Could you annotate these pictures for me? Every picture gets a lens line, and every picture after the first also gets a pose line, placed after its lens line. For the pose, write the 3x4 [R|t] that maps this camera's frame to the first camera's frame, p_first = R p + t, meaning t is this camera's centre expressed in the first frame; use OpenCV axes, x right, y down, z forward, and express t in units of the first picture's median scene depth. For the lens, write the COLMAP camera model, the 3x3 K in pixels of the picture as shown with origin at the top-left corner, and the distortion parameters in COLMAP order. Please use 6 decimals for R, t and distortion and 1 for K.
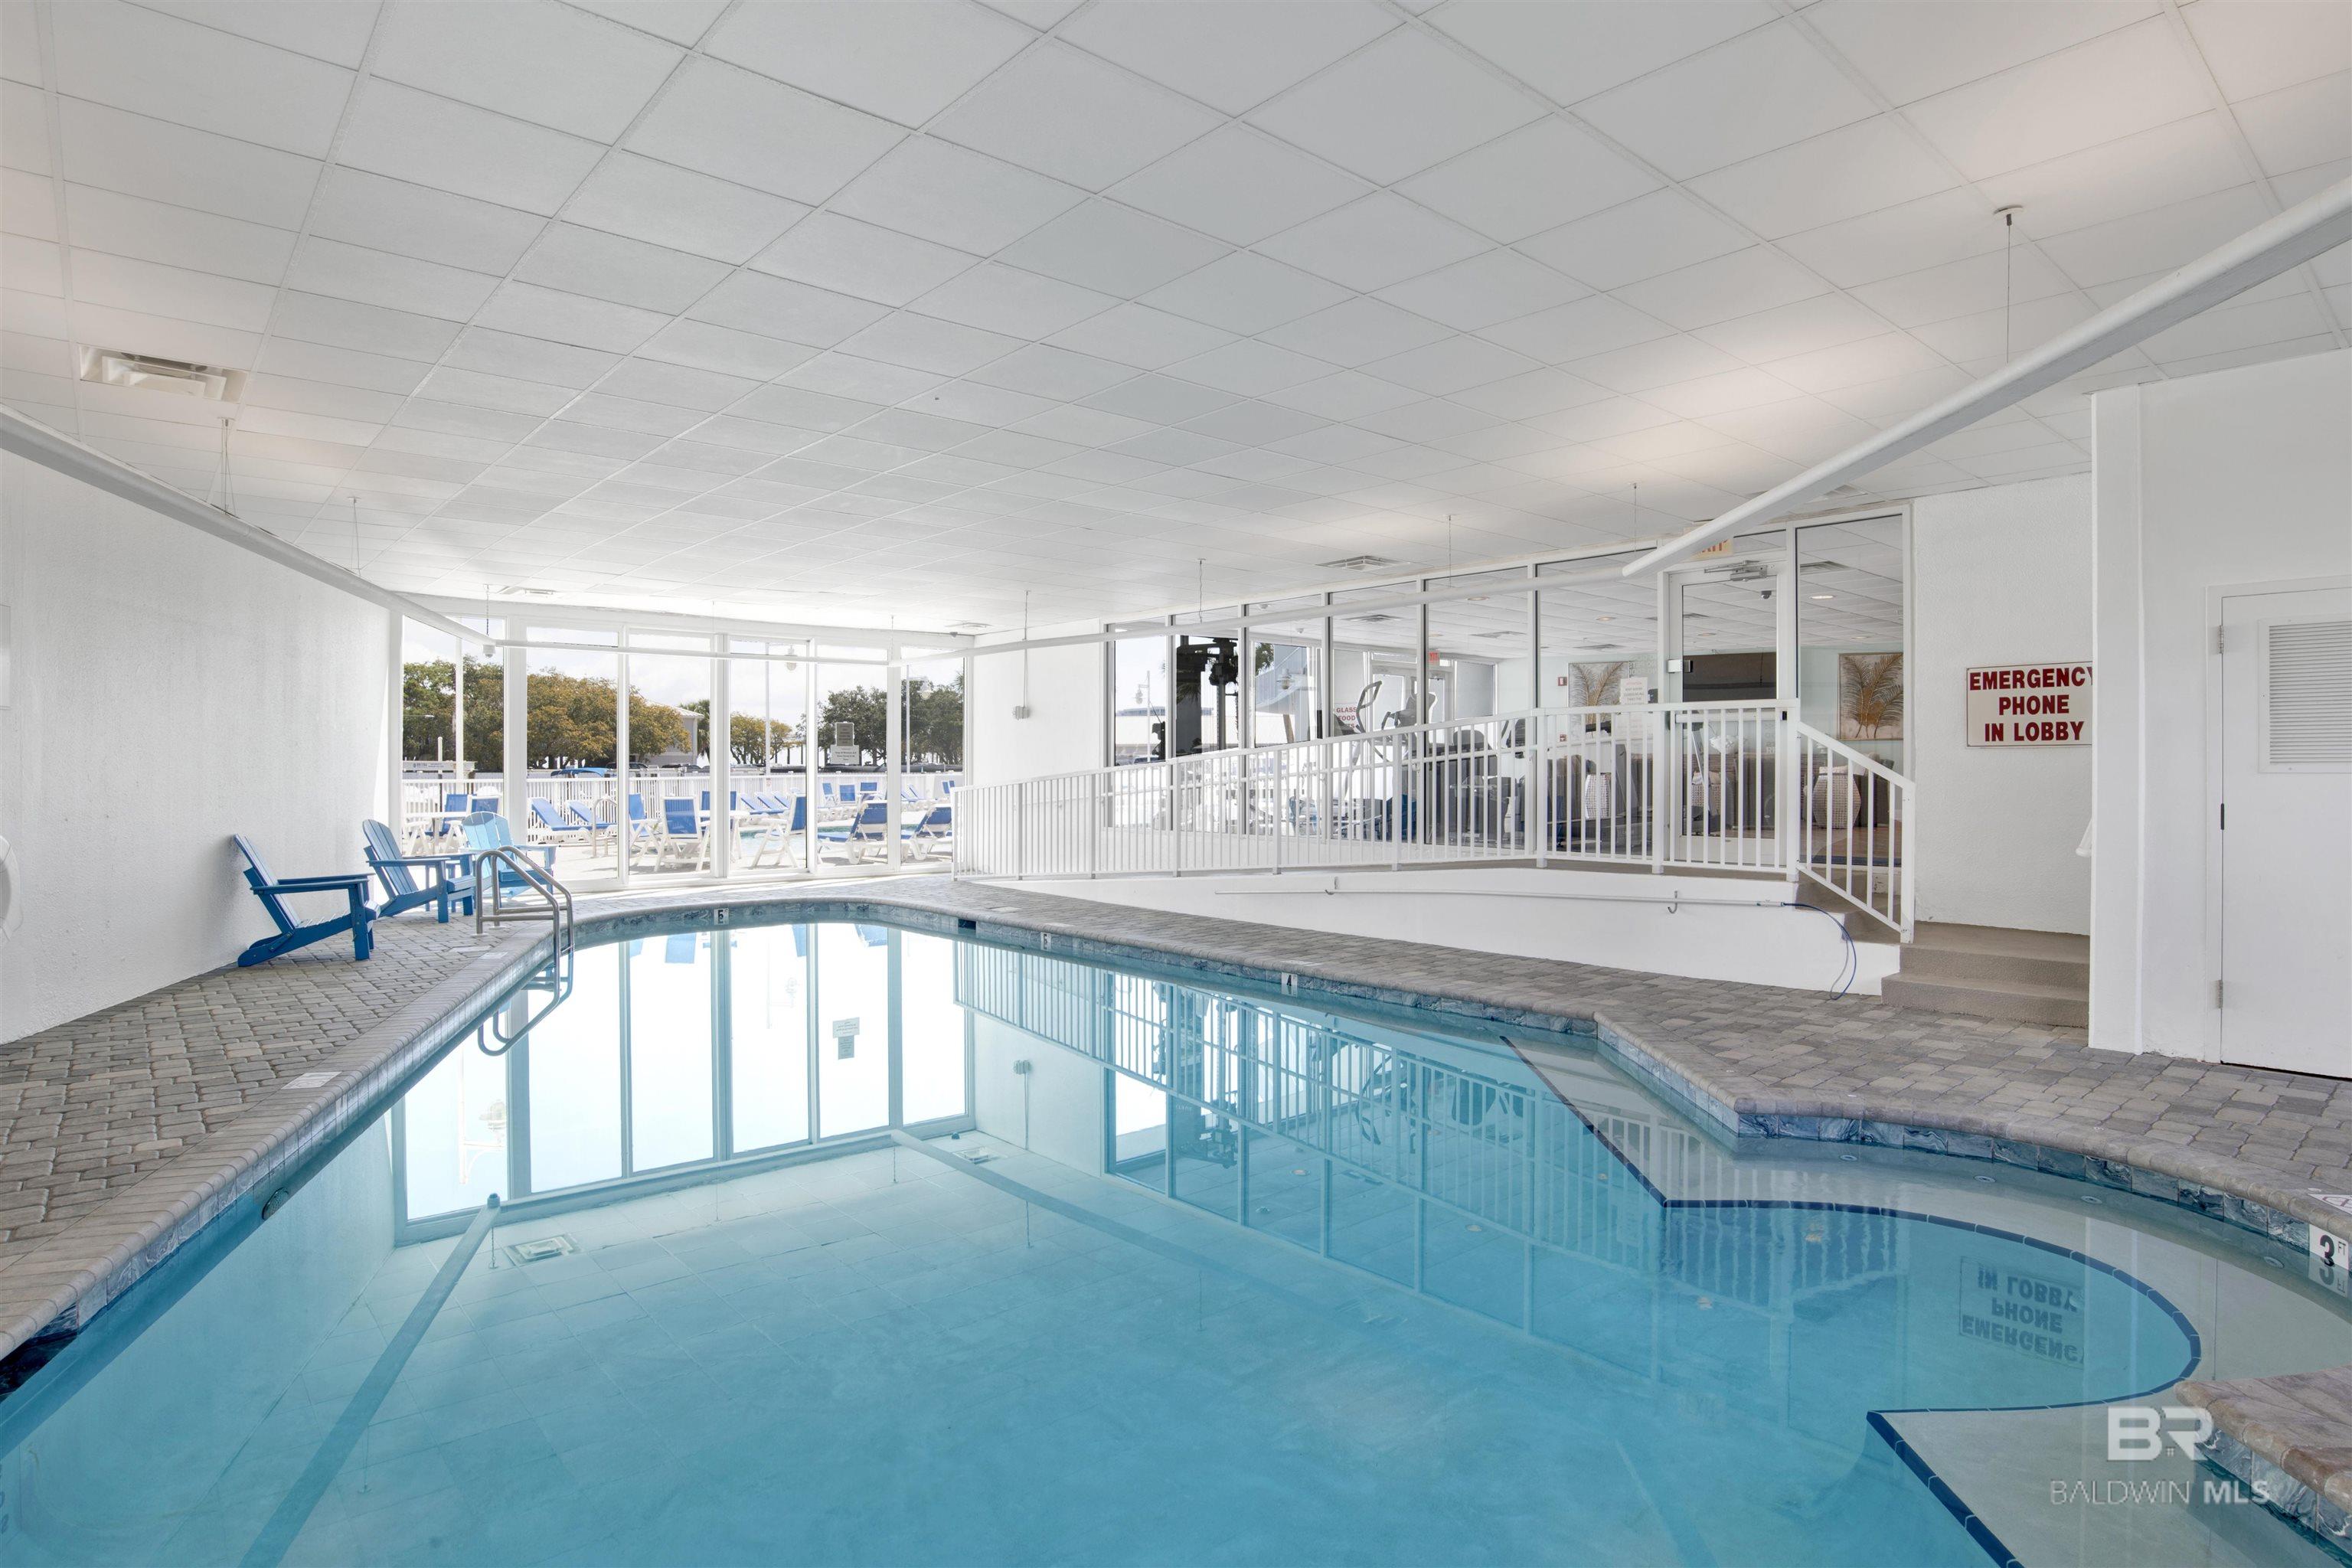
lens RADIAL K [[1254.0, 0, 1180.8], [0, 1254.0, 777.8], [0, 0, 1]] dist [-0.040862, 0.002259]
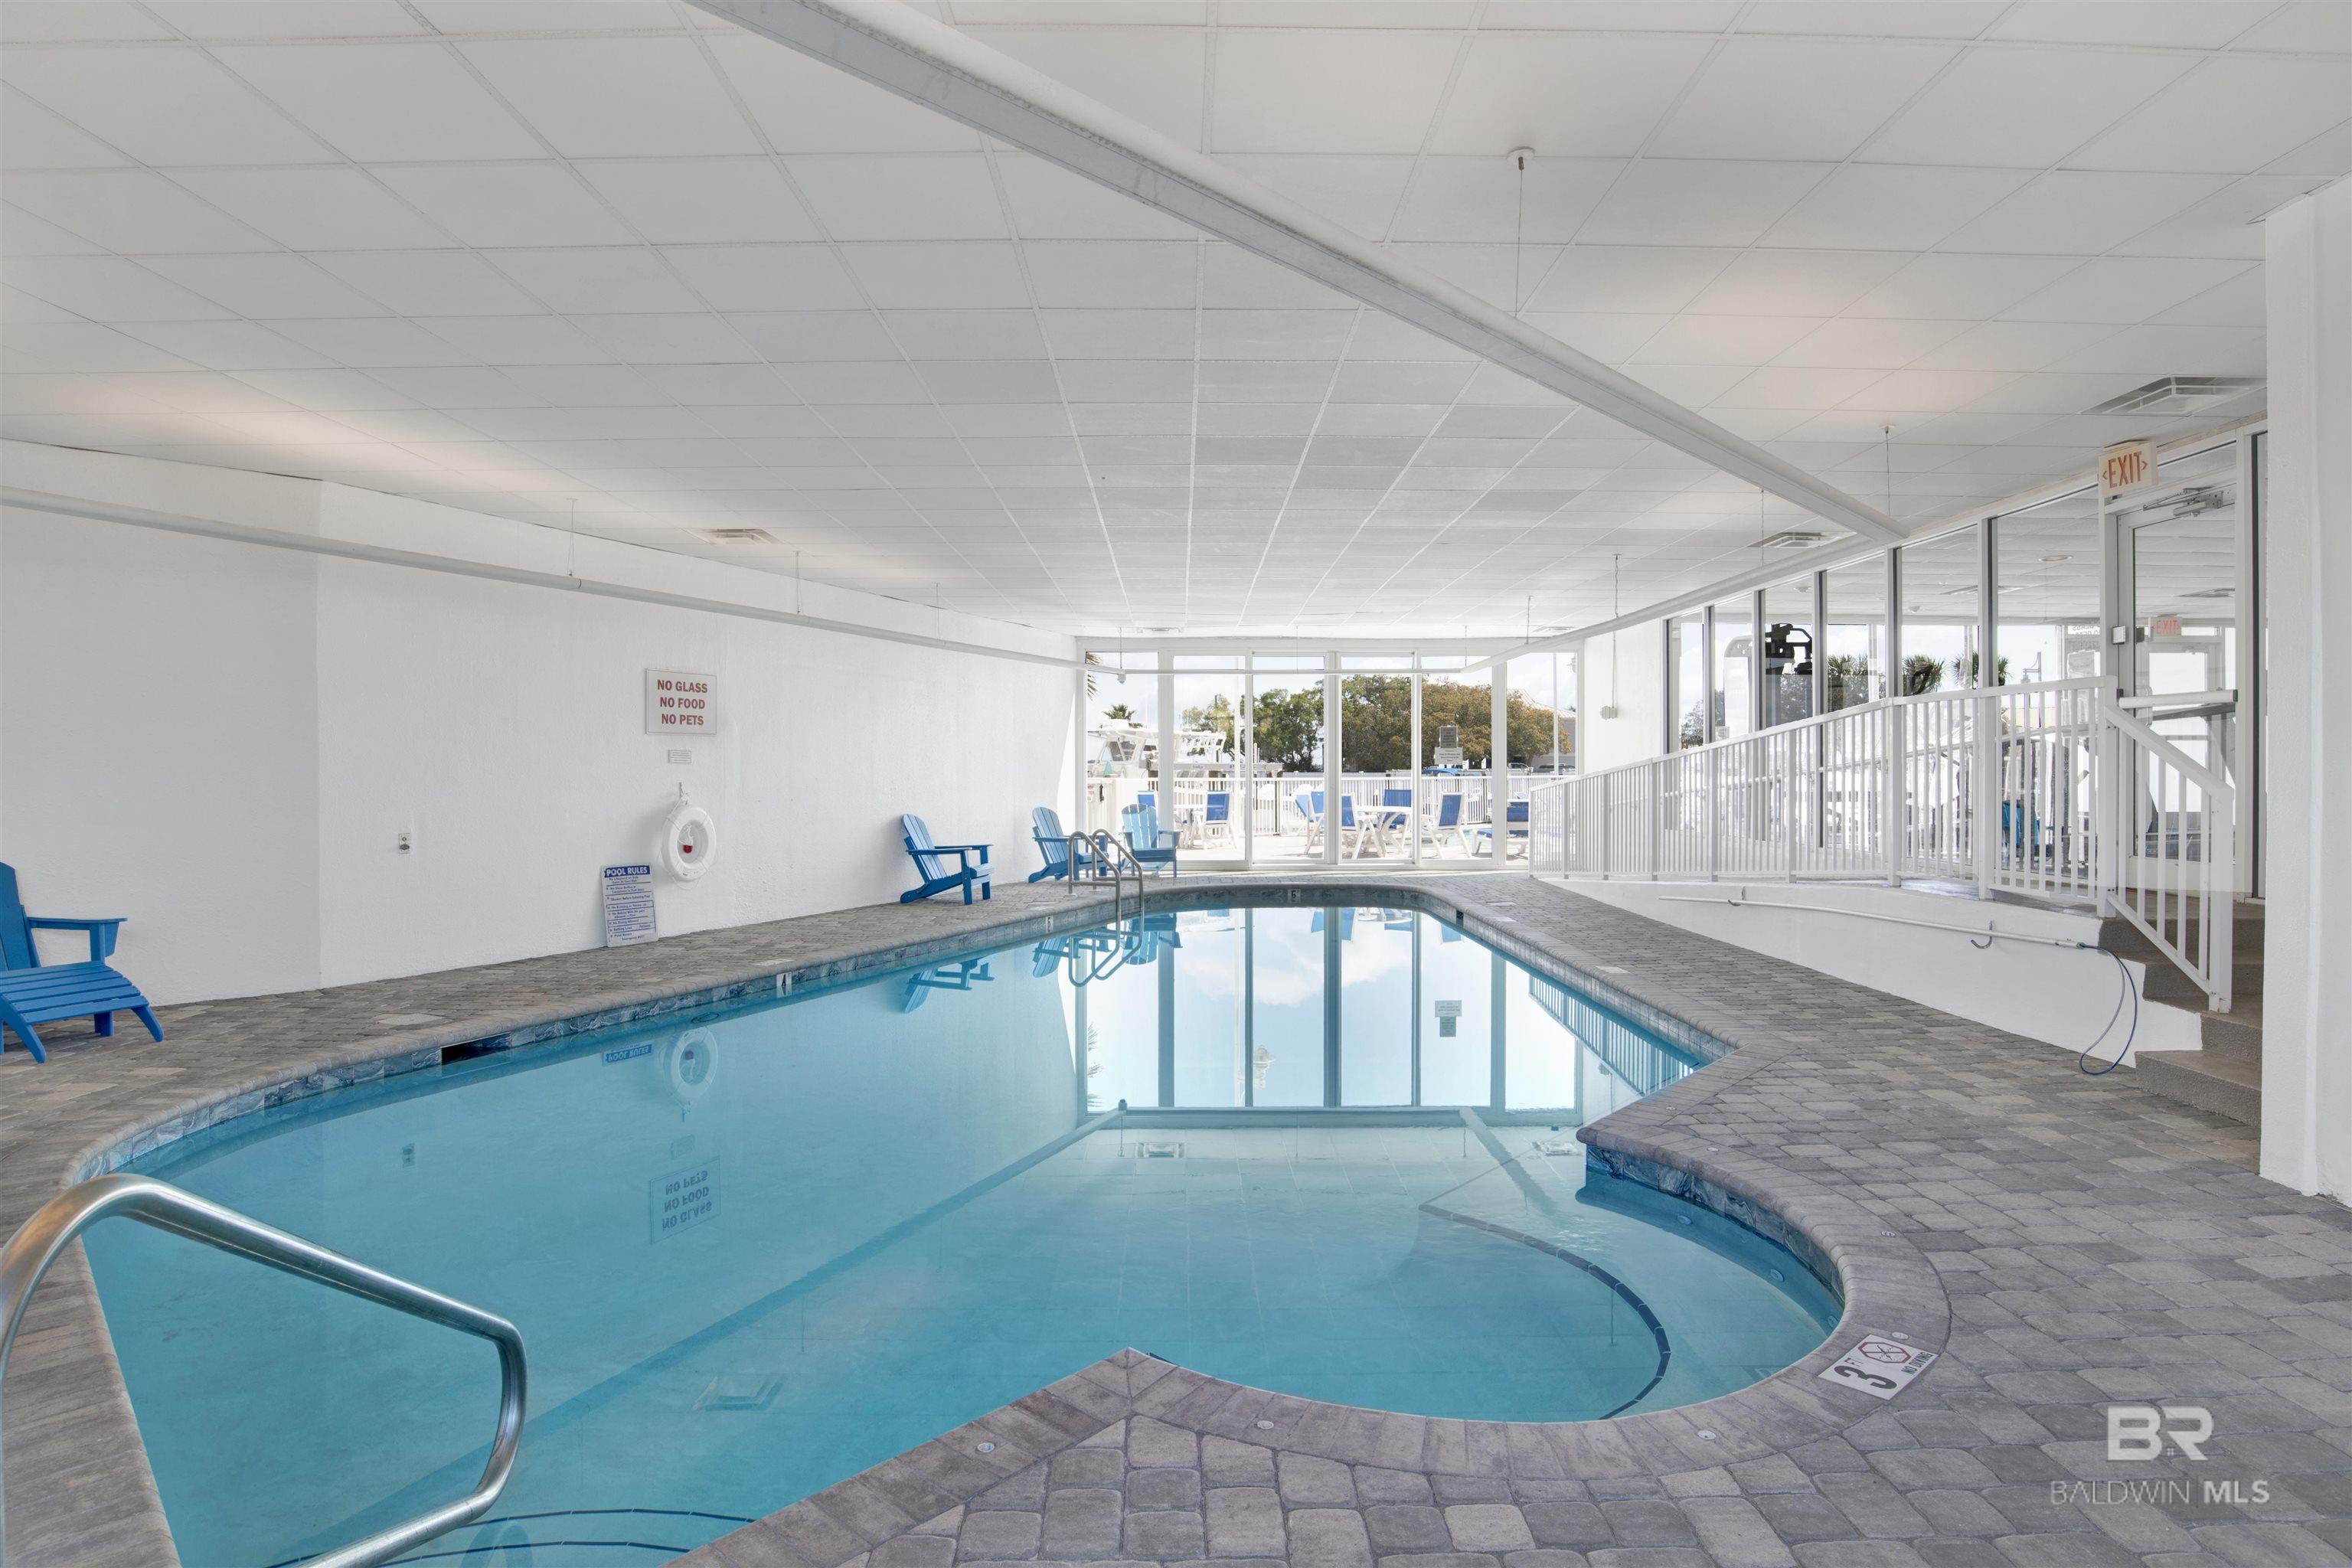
lens RADIAL K [[1254.0, 0, 1218.6], [0, 1254.0, 778.3], [0, 0, 1]] dist [-0.040862, 0.002259]
pose [[0.775905, 0.003078, -0.630843, 0.341089], [-0.002547, 0.999995, 0.001747, -0.000781], [0.630845, 0.000251, 0.775909, 0.046457]]
